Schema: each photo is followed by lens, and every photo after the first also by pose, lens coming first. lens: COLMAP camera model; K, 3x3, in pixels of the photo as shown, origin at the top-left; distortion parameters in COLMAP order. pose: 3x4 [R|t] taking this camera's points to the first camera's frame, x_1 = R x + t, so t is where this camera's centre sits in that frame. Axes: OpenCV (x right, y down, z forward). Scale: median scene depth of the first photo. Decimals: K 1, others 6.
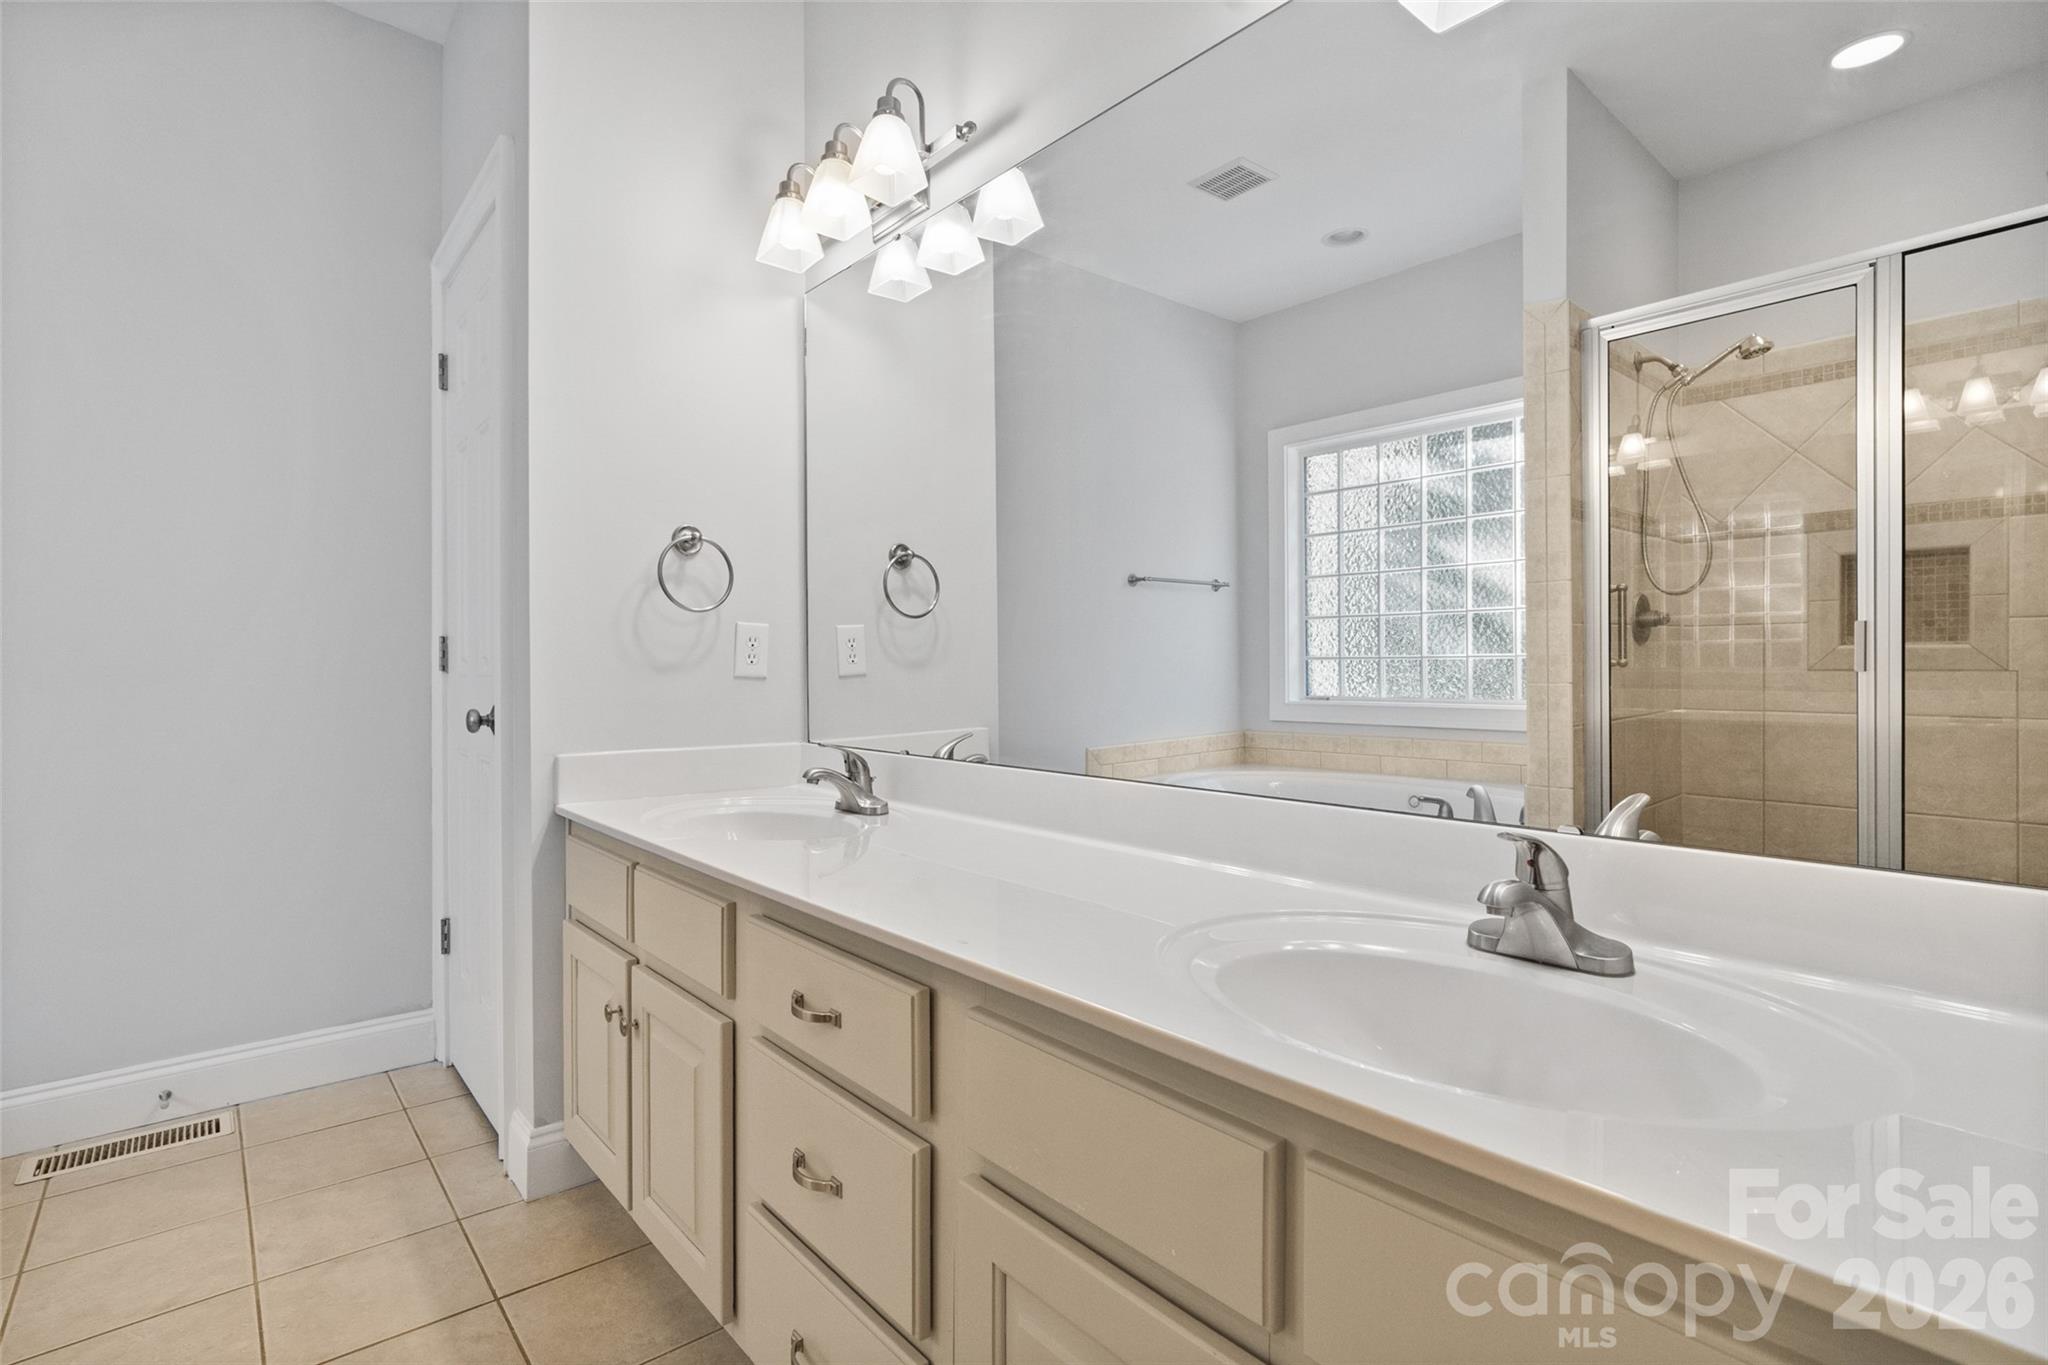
lens RADIAL K [[973.1, 0, 1020.1], [0, 973.1, 675.0], [0, 0, 1]] dist [-0.018928, 0.010747]
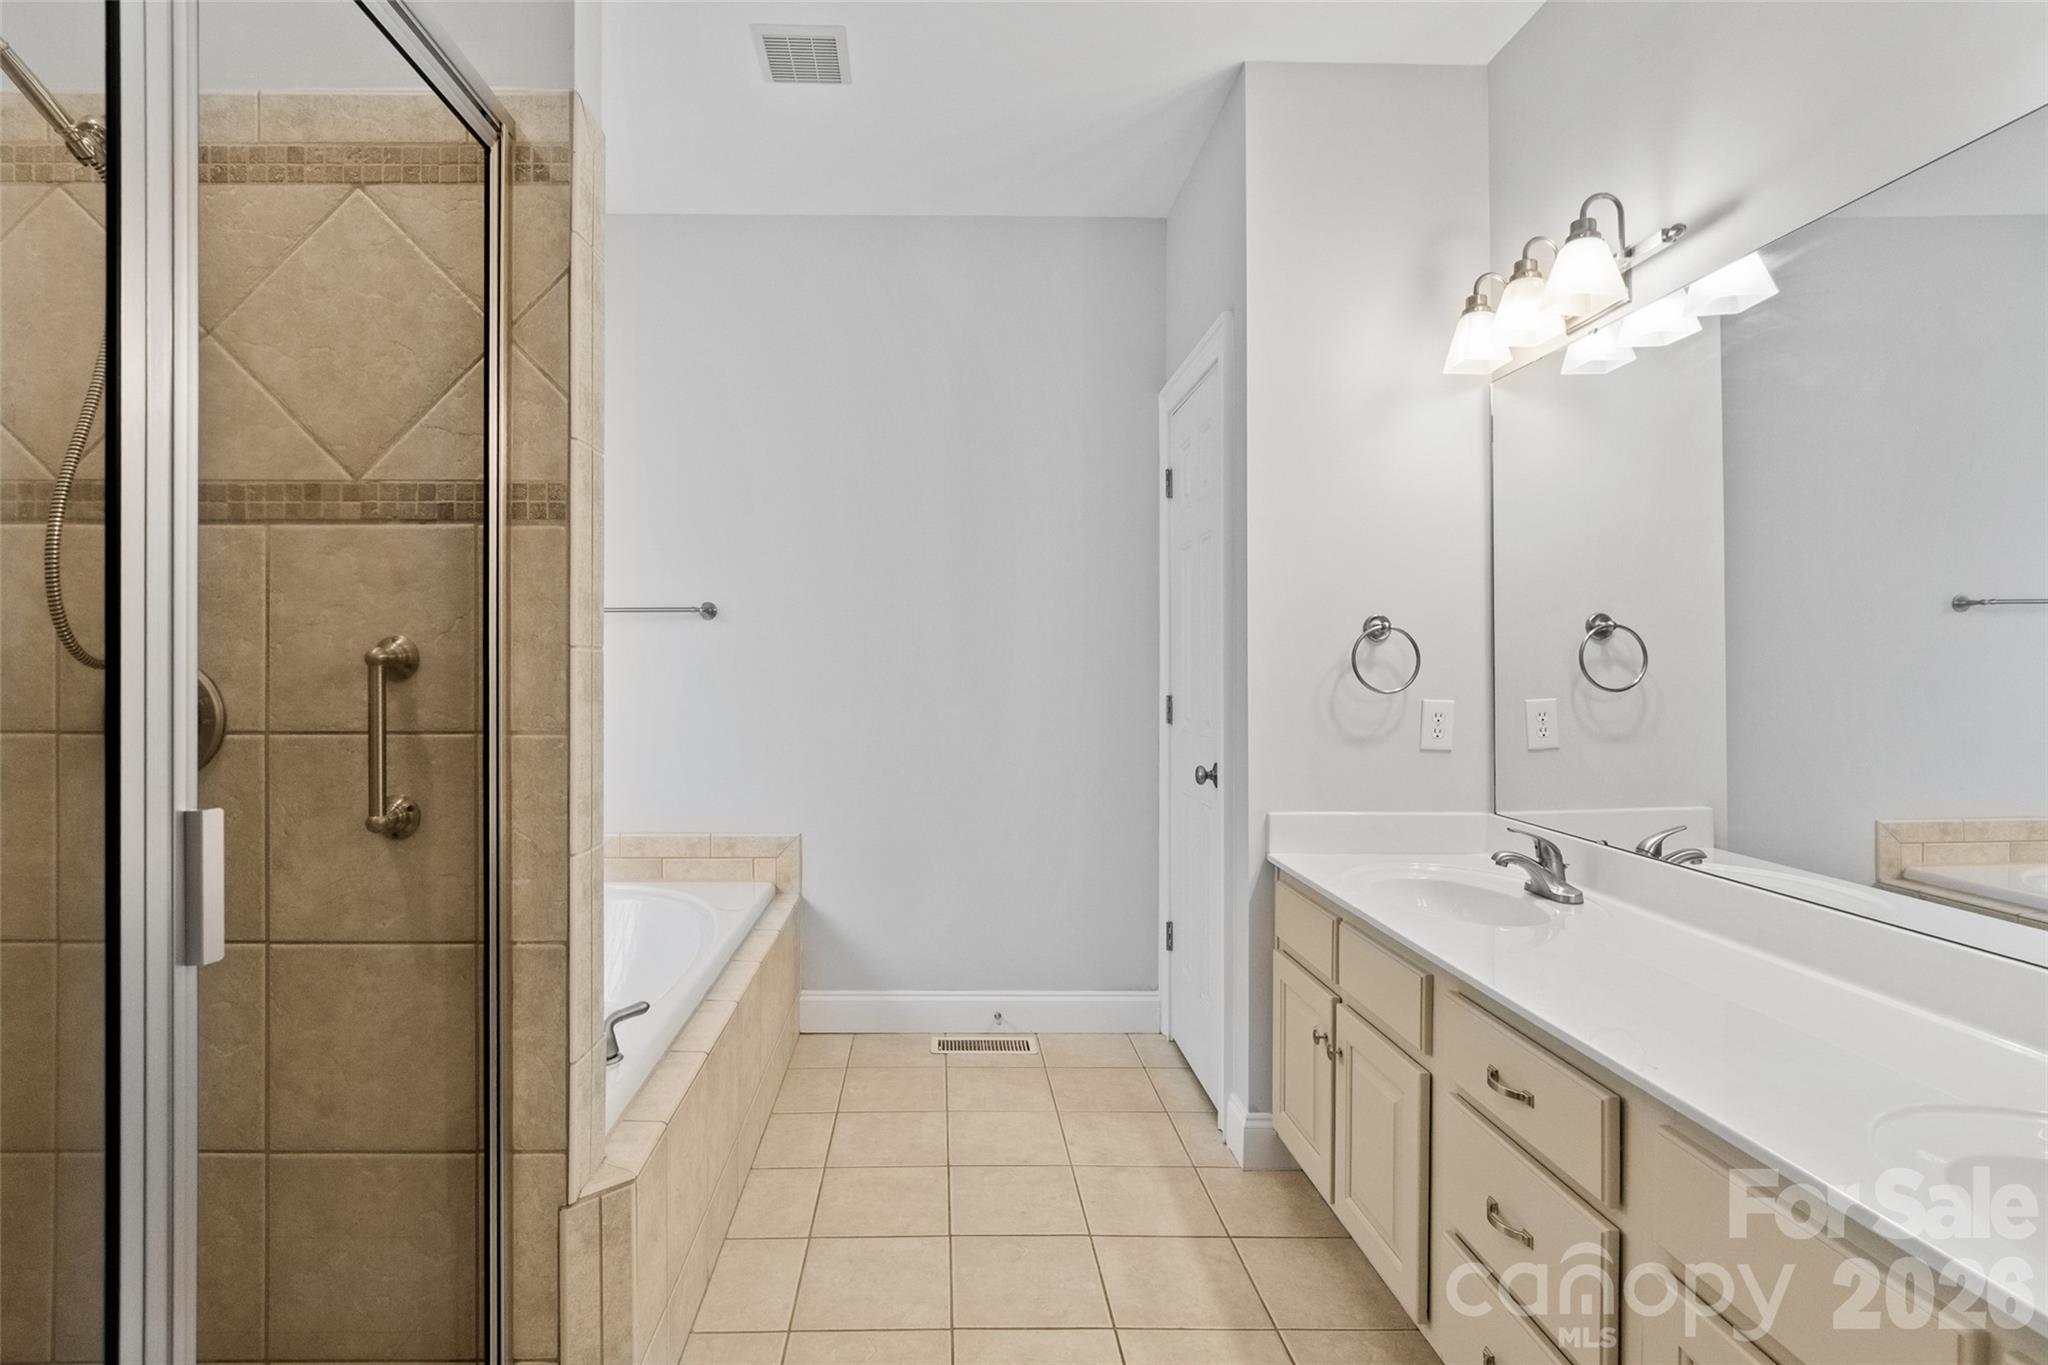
lens RADIAL K [[1012.0, 0, 945.7], [0, 1012.0, 660.9], [0, 0, 1]] dist [-0.013051, 0.001143]
pose [[0.763060, 0.000924, -0.646327, 0.037078], [-0.004510, 0.999982, -0.003894, -0.105426], [0.646312, 0.005886, 0.763051, -0.245900]]
